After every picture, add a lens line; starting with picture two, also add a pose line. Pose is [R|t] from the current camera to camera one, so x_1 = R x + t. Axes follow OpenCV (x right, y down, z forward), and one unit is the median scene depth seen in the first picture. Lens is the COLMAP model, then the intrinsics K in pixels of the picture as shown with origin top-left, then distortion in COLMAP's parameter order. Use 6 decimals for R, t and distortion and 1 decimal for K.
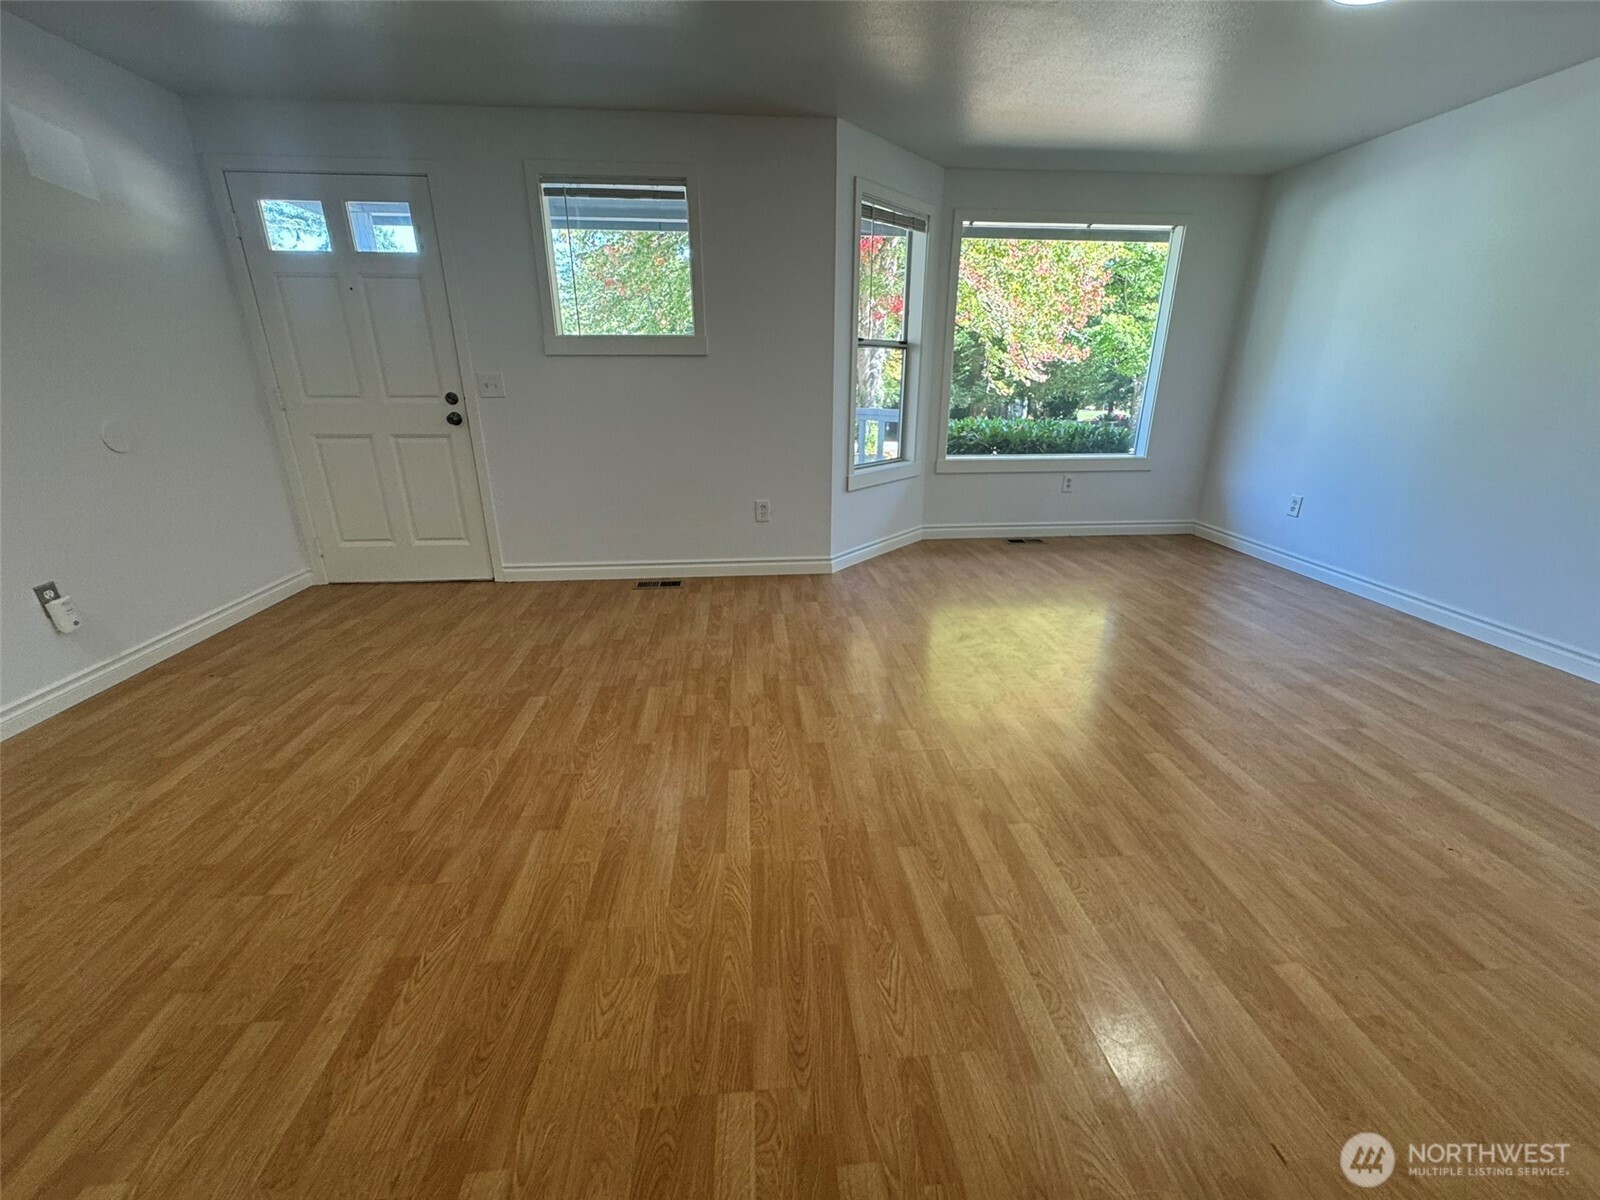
lens RADIAL K [[639.3, 0, 799.6], [0, 639.3, 598.7], [0, 0, 1]] dist [-0.003933, 0.000589]
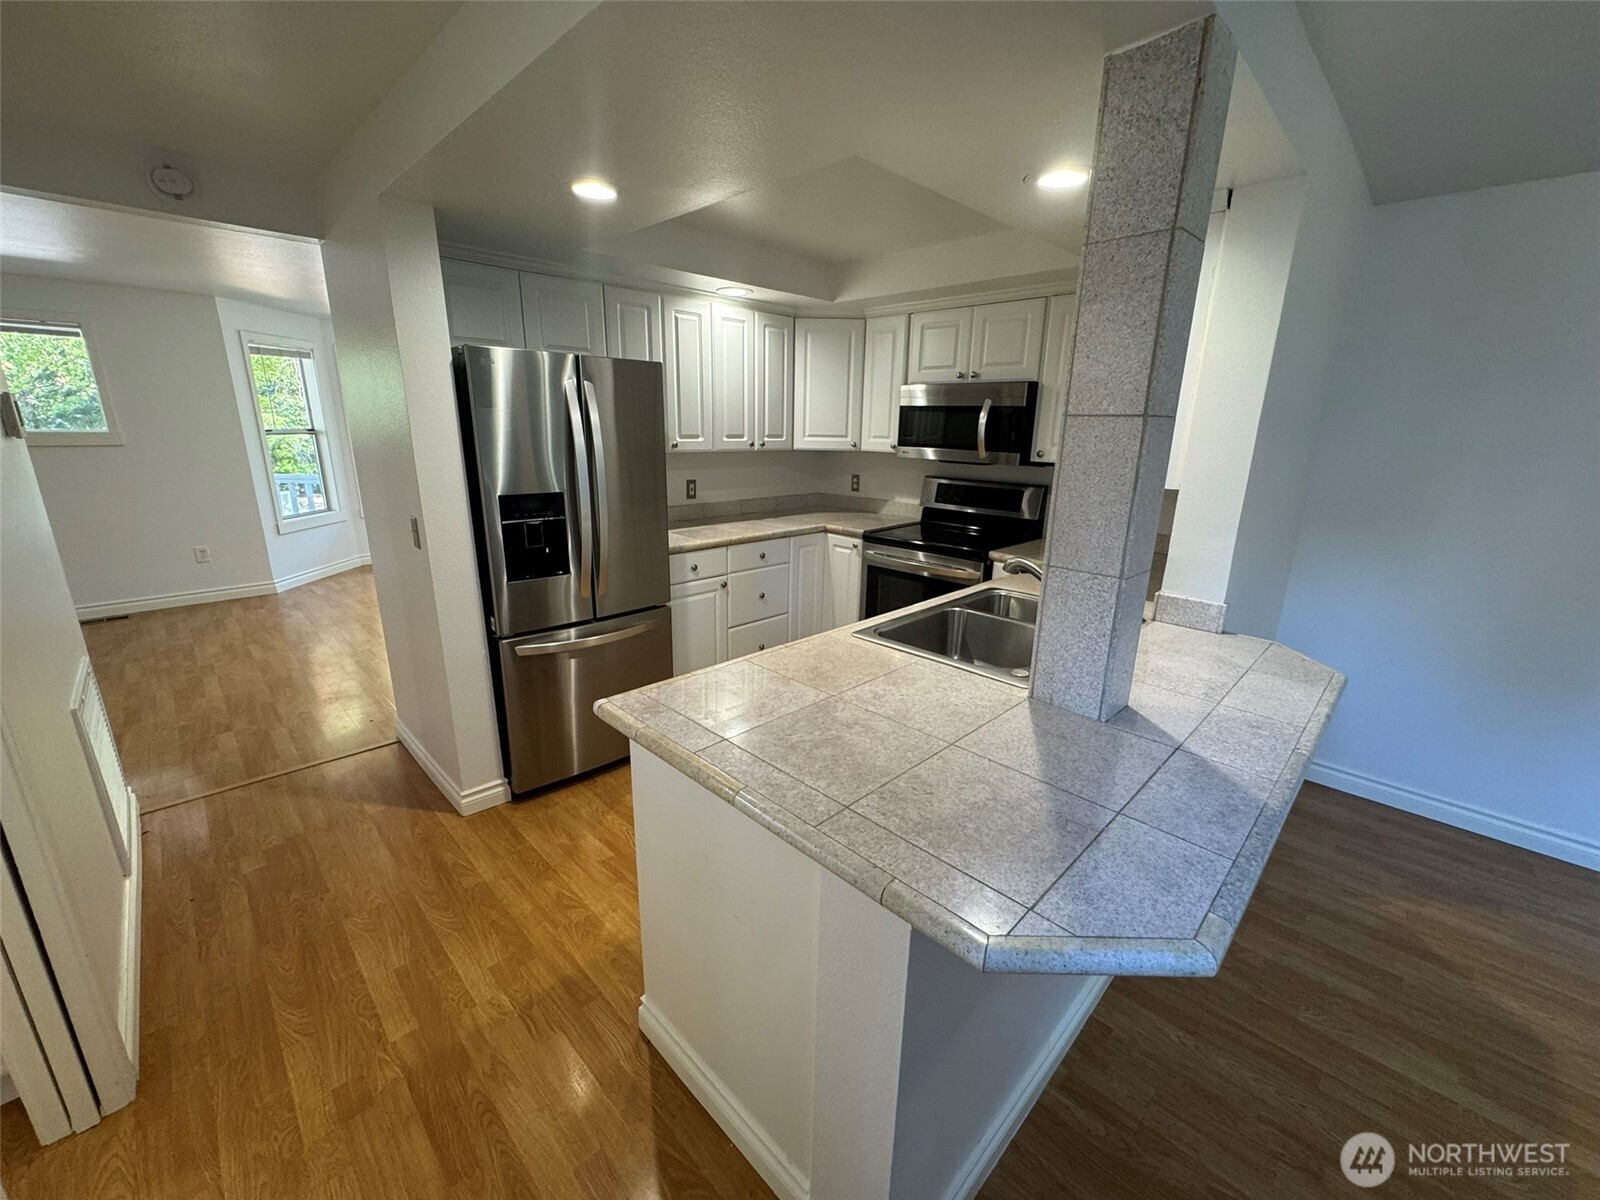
lens RADIAL K [[639.3, 0, 798.9], [0, 639.3, 598.1], [0, 0, 1]] dist [-0.003933, 0.000589]
pose [[0.765681, -0.159566, 0.623114, 0.065704], [0.199974, 0.979788, 0.005175, 0.243431], [-0.611345, 0.120644, 0.782114, -1.001347]]
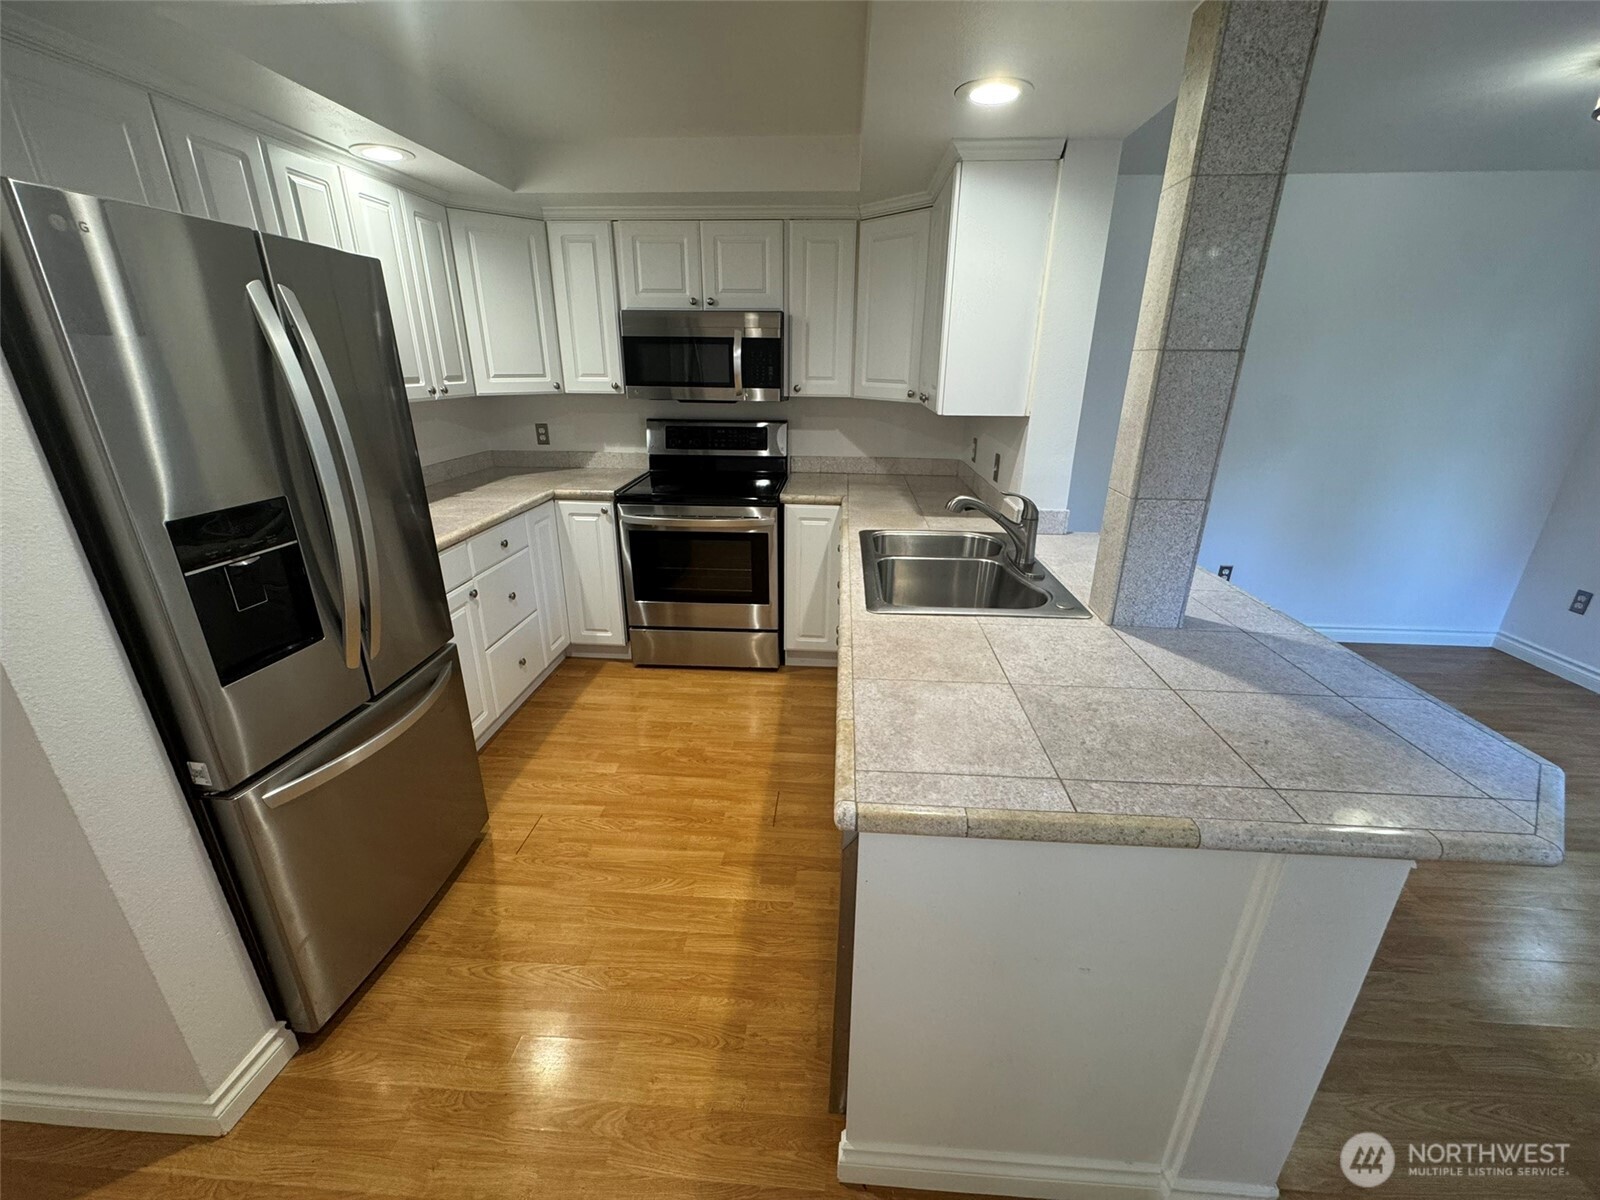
lens RADIAL K [[639.3, 0, 800.2], [0, 639.3, 598.2], [0, 0, 1]] dist [-0.003933, 0.000589]
pose [[0.150282, -0.345283, 0.926388, -0.011099], [0.324471, 0.902352, 0.283688, 0.115377], [-0.933881, 0.257953, 0.247642, -0.638347]]
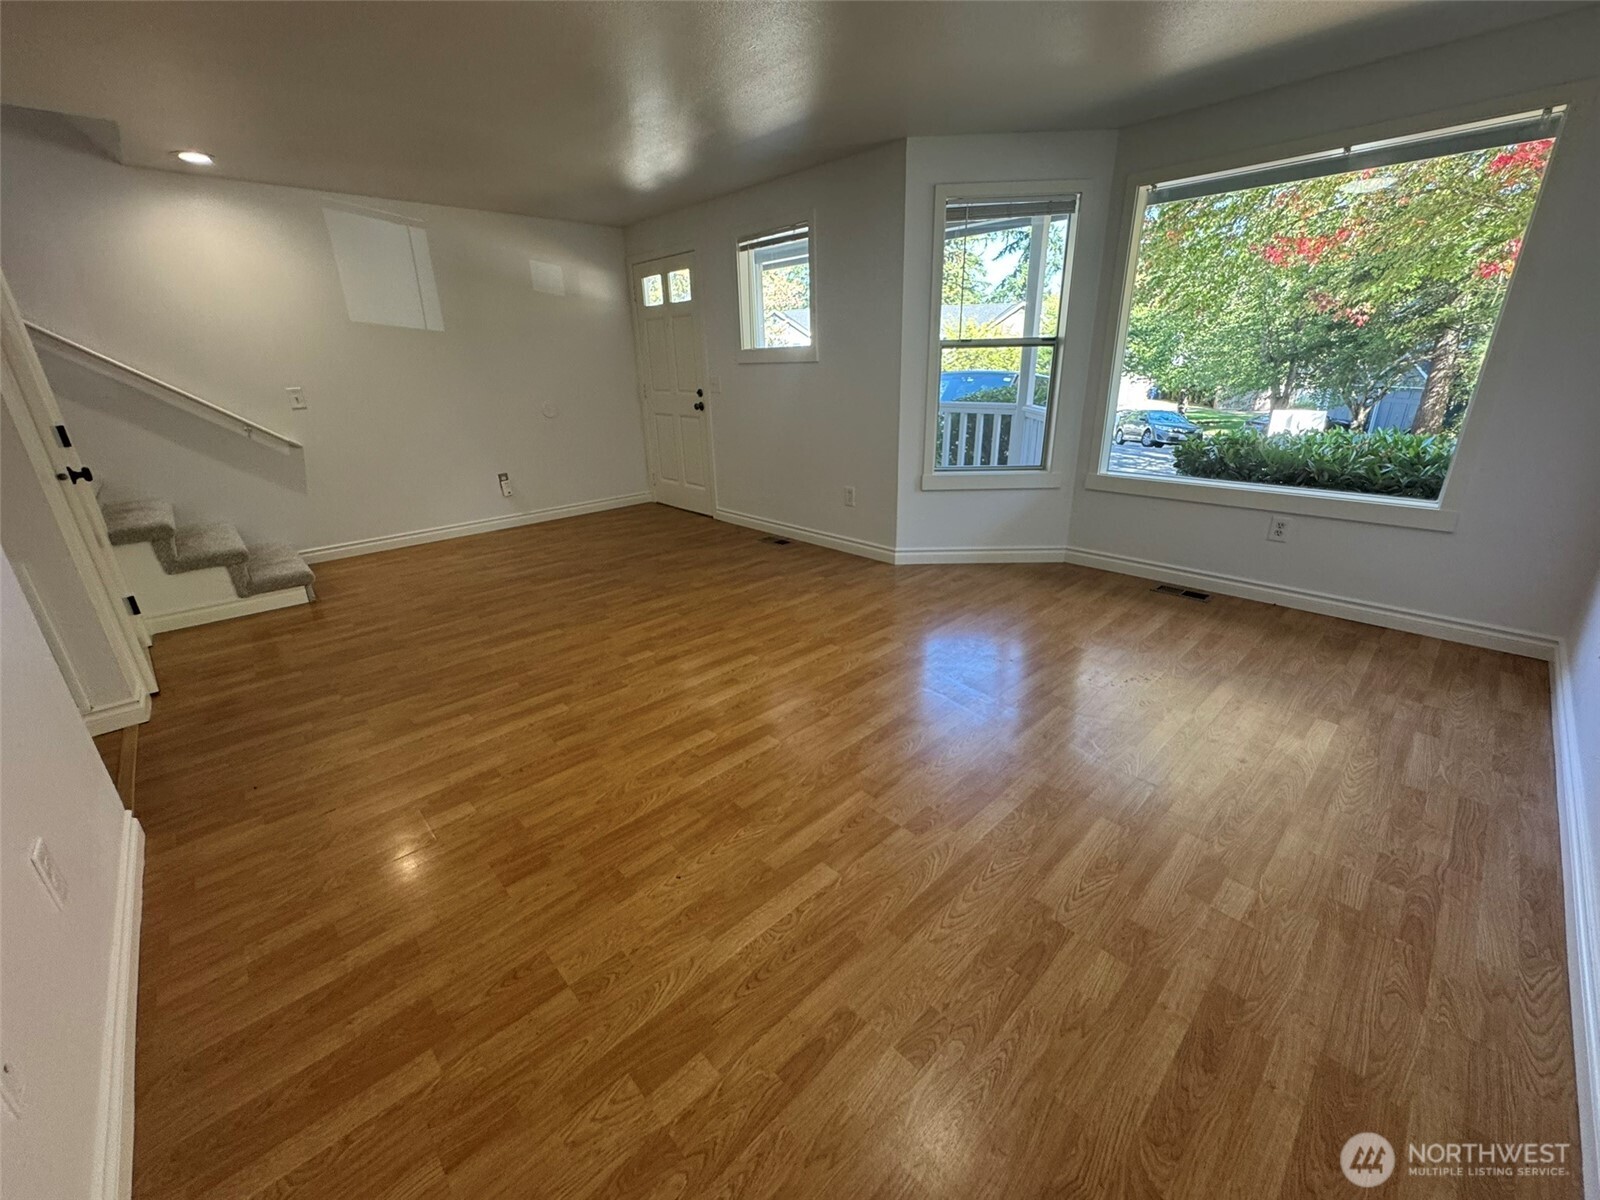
lens RADIAL K [[639.3, 0, 797.0], [0, 639.3, 597.0], [0, 0, 1]] dist [-0.003933, 0.000589]
pose [[0.620962, 0.257329, -0.740397, 0.945688], [-0.240570, 0.961555, 0.132430, -0.112892], [0.746011, 0.095884, 0.658995, 0.235489]]
